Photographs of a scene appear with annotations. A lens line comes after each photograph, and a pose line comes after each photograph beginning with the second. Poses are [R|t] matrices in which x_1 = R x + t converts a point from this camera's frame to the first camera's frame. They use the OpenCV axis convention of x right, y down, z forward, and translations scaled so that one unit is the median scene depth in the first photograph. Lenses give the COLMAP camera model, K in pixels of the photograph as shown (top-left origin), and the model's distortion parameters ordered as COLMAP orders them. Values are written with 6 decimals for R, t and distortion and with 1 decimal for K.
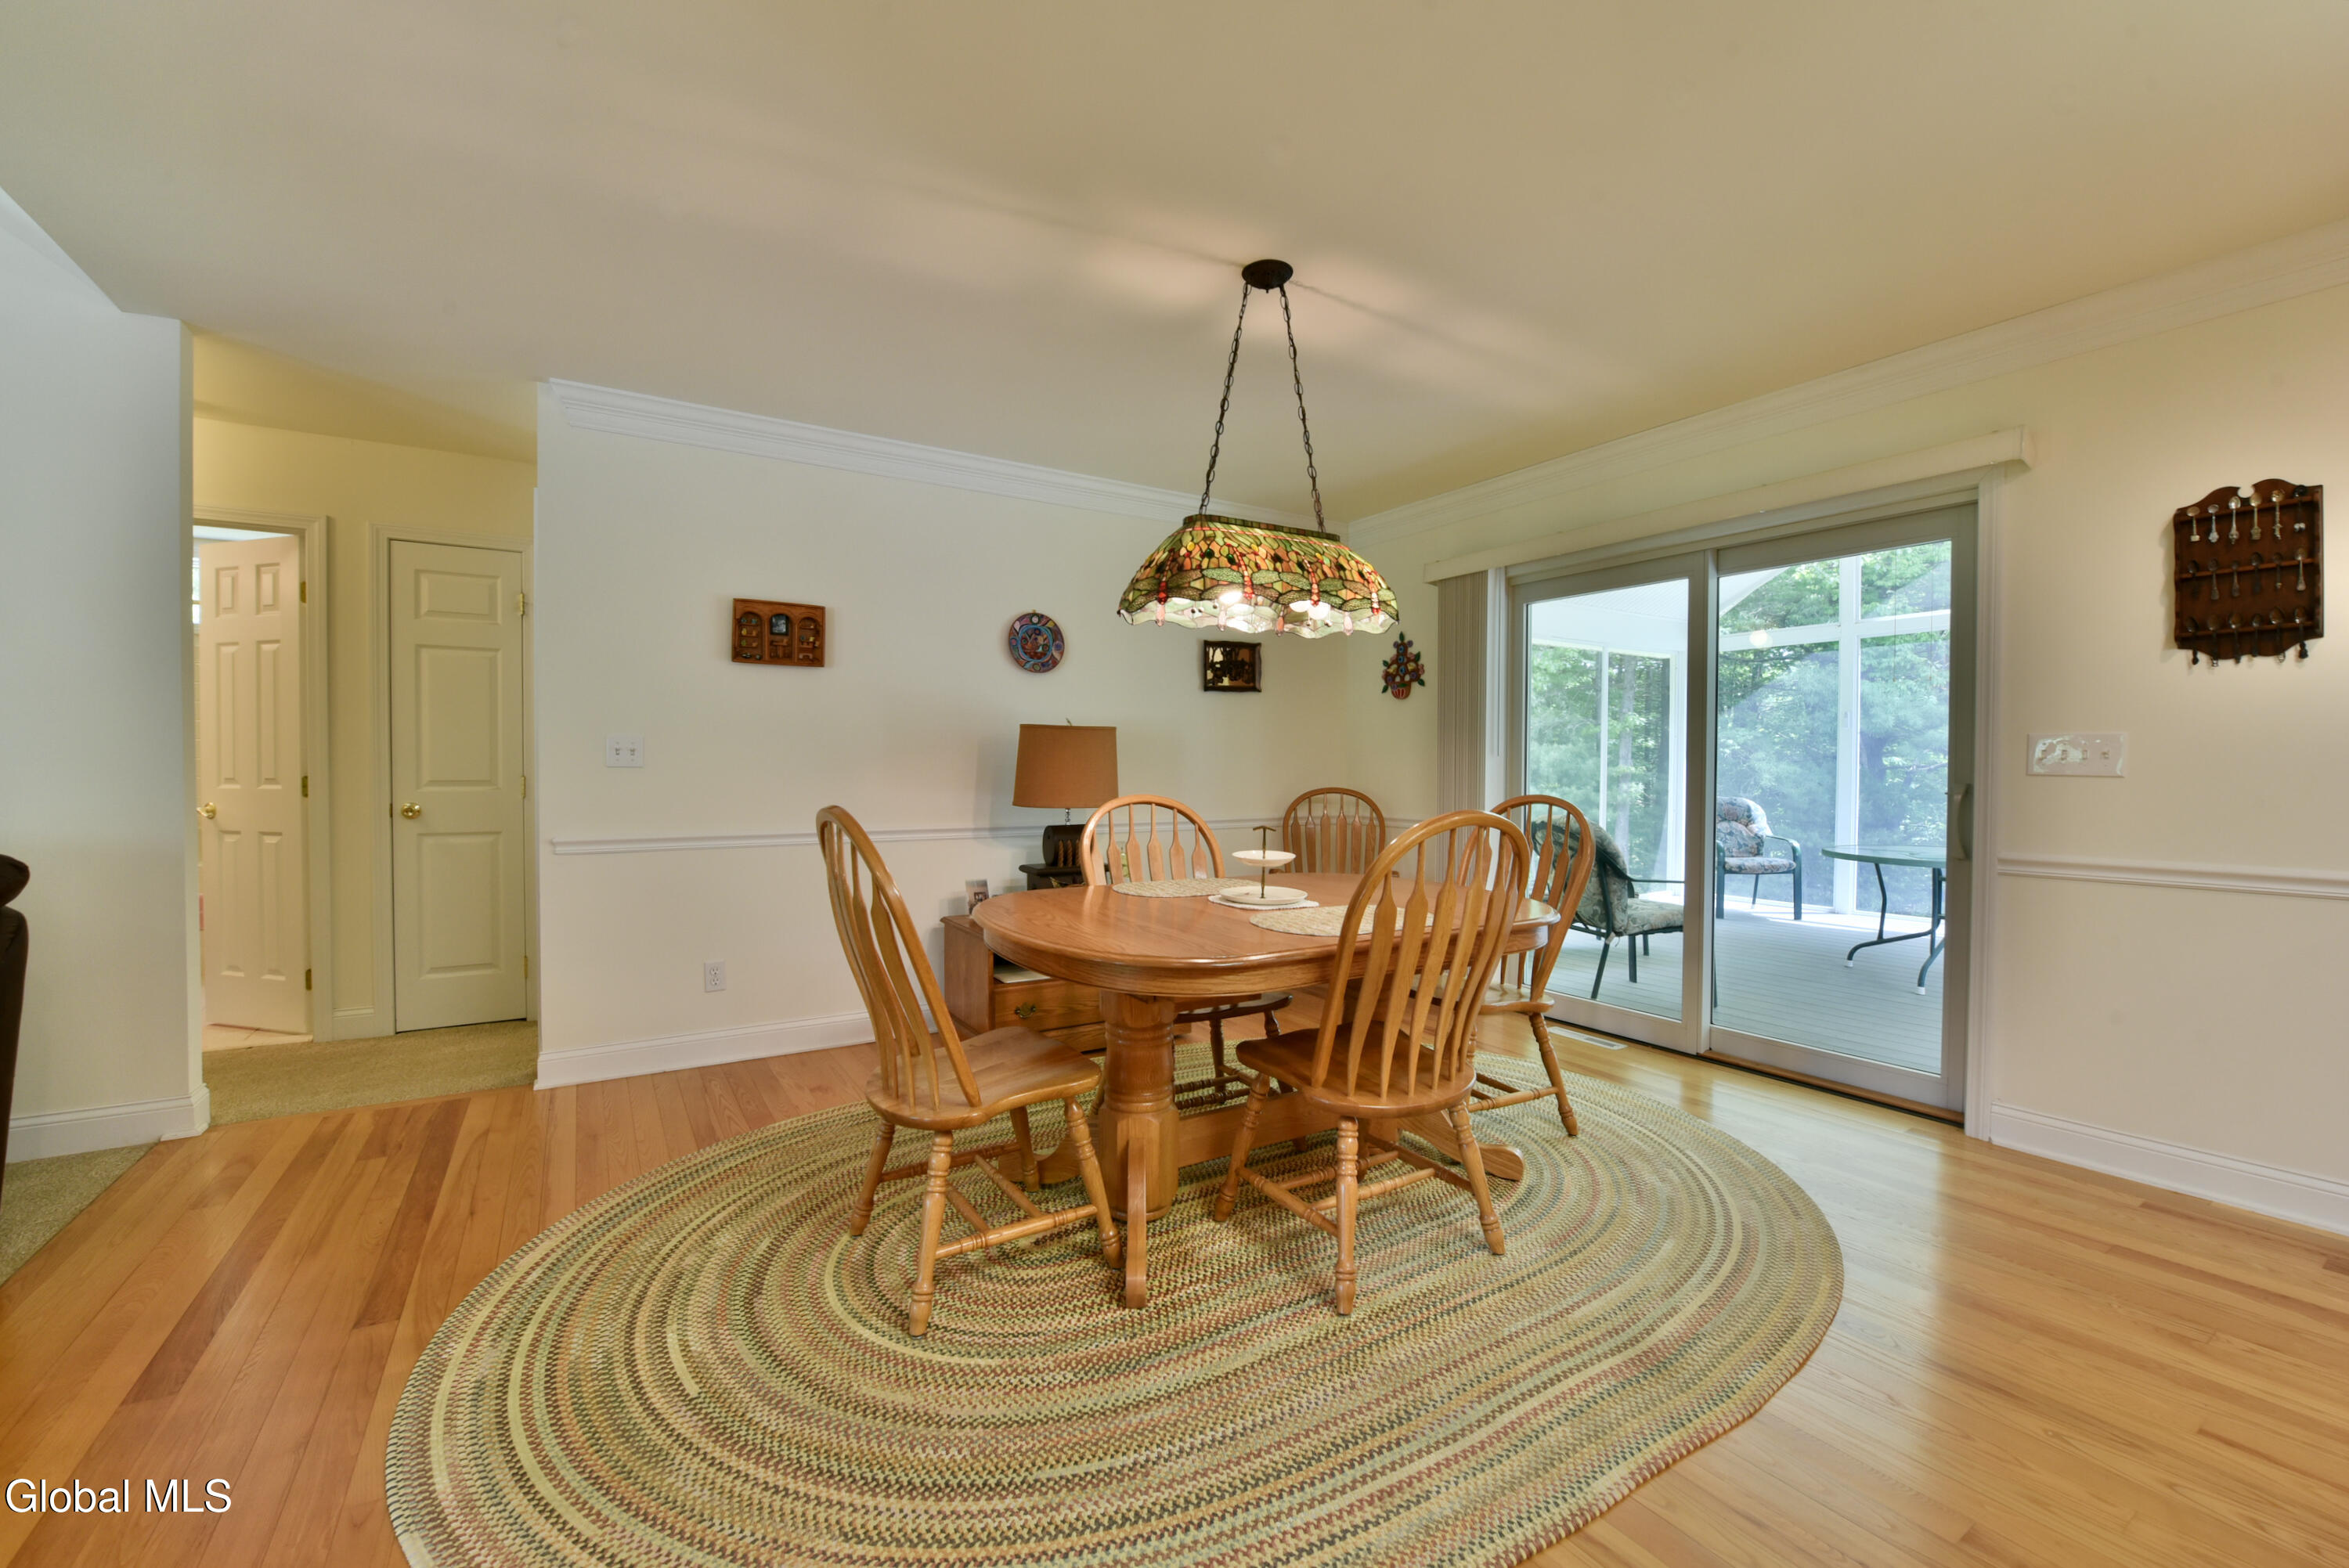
lens RADIAL K [[952.5, 0, 1174.5], [0, 952.5, 784.0], [0, 0, 1]] dist [-0.015339, -0.003060]
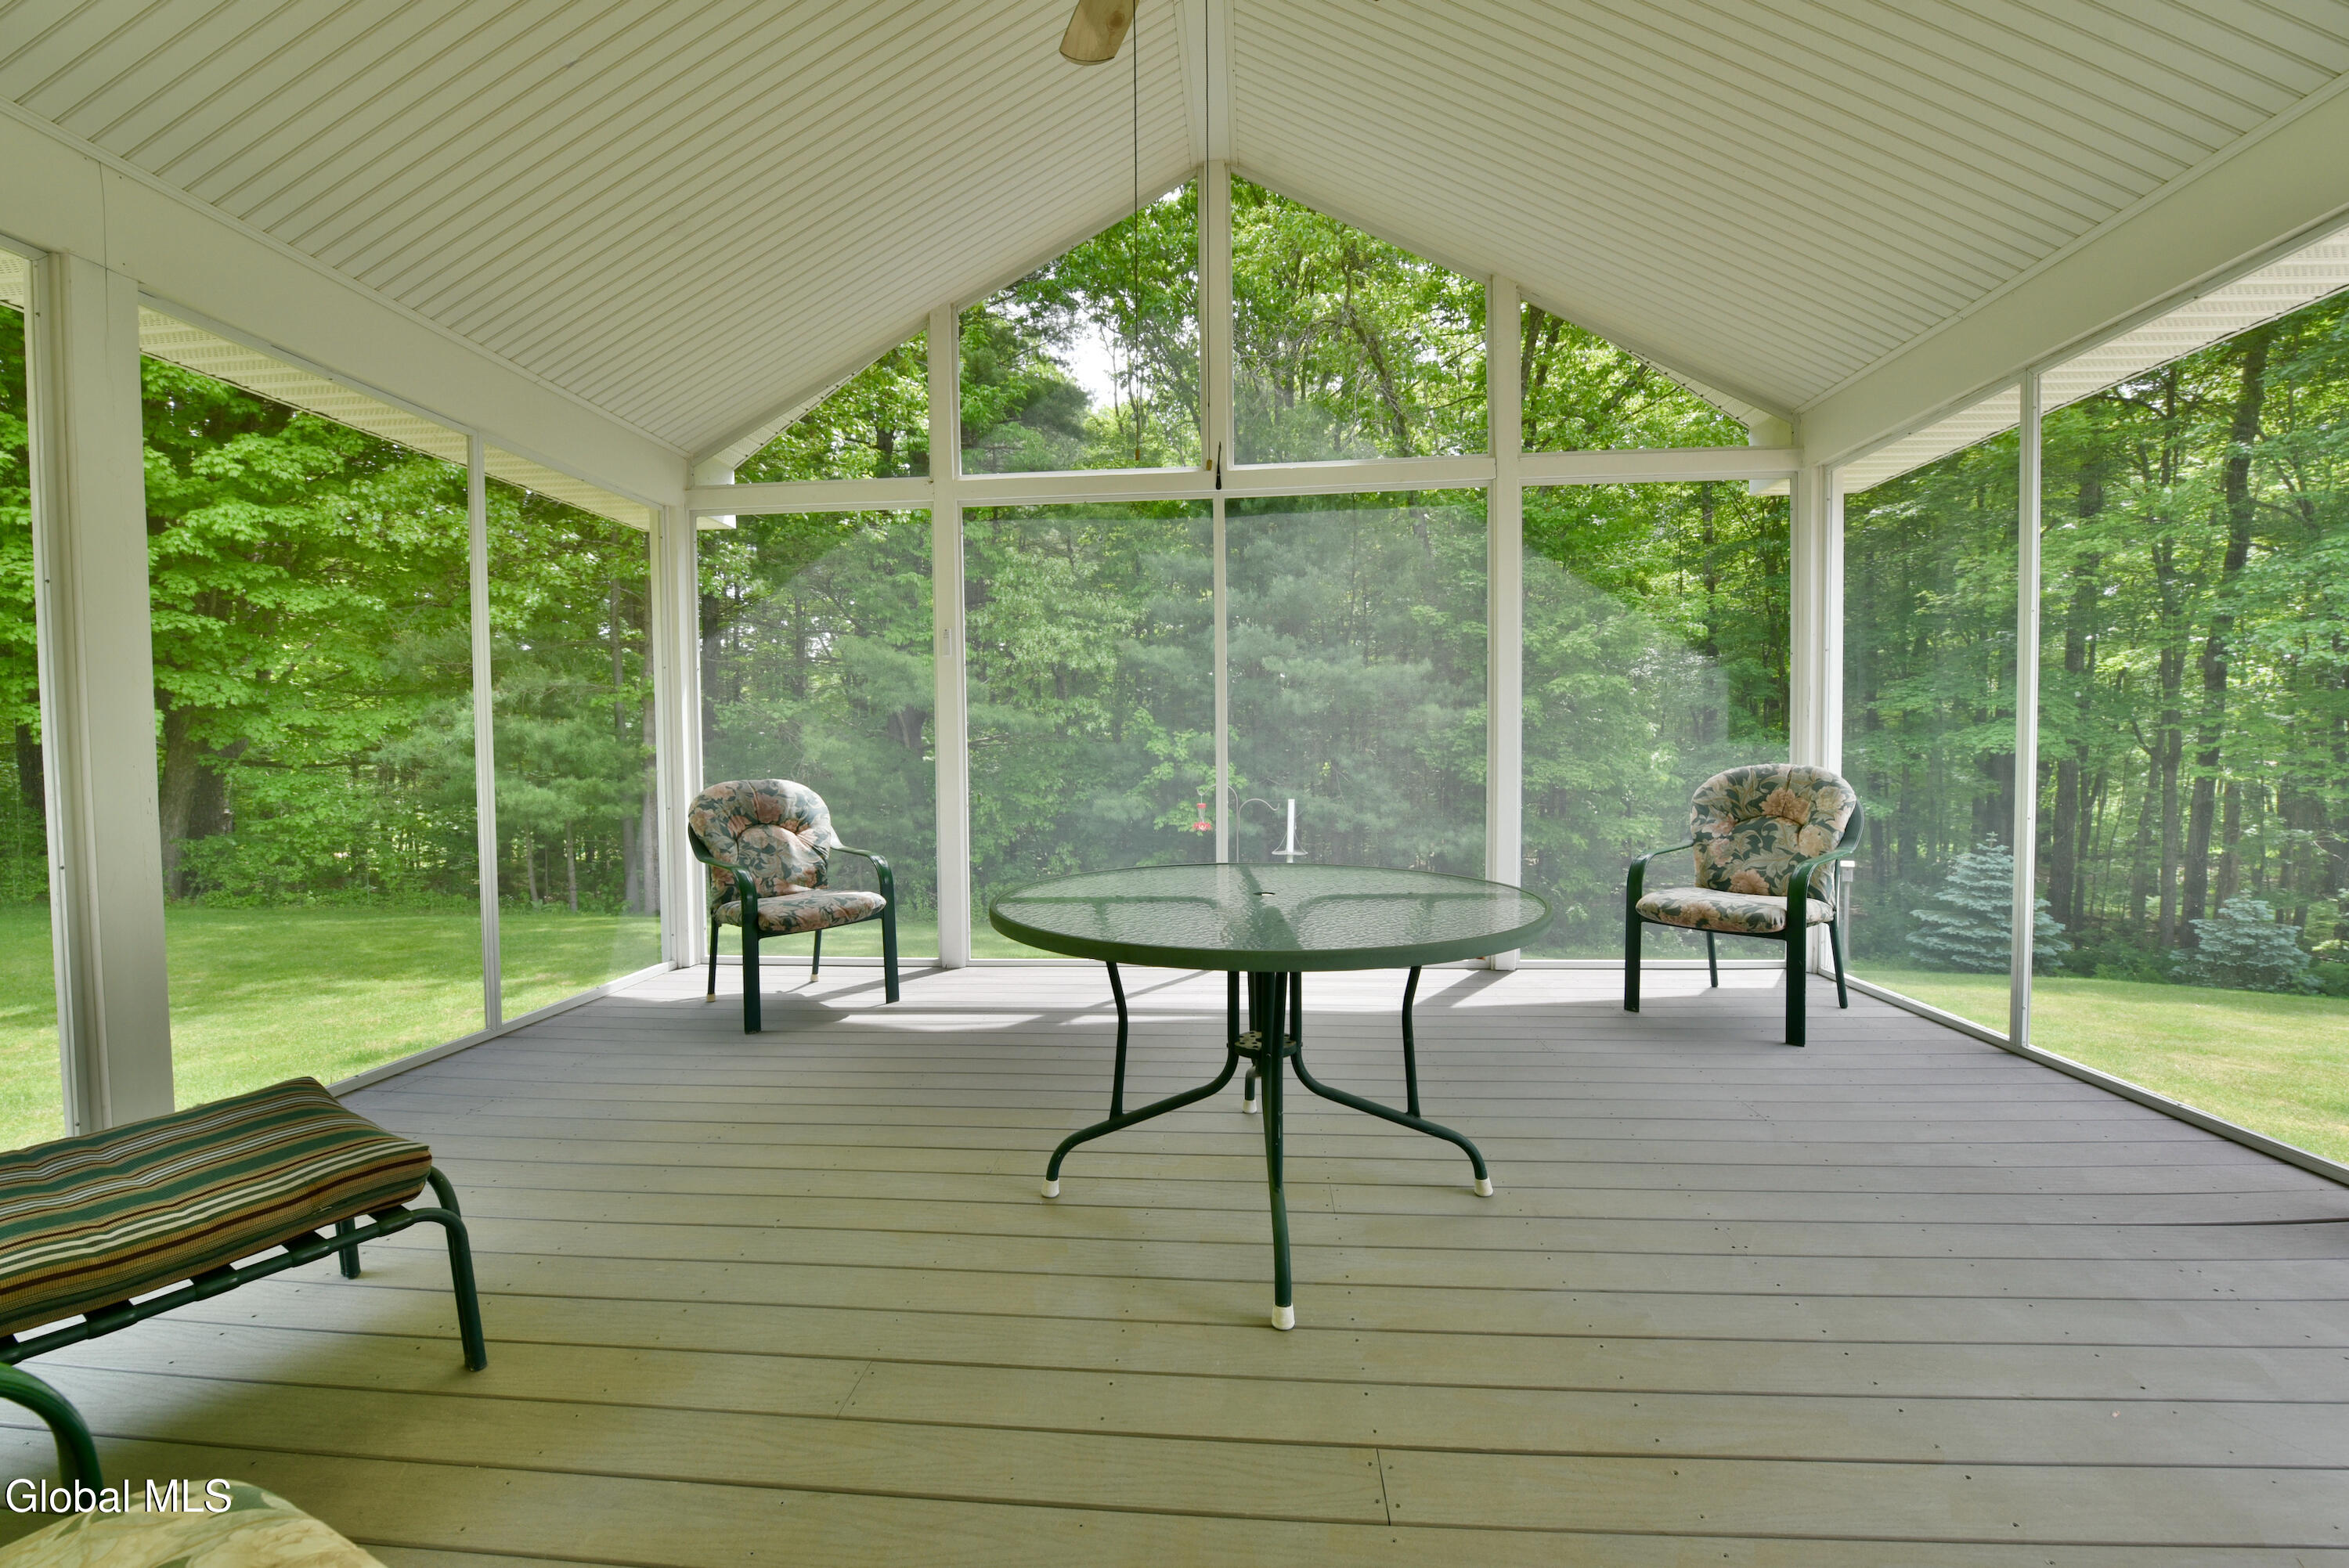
lens RADIAL K [[952.5, 0, 1174.5], [0, 952.5, 784.0], [0, 0, 1]] dist [-0.015339, -0.003060]
pose [[0.603279, -0.033844, 0.796812, 0.329002], [0.018966, 0.999425, 0.028090, 0.008694], [-0.797304, -0.001834, 0.603575, 0.544397]]
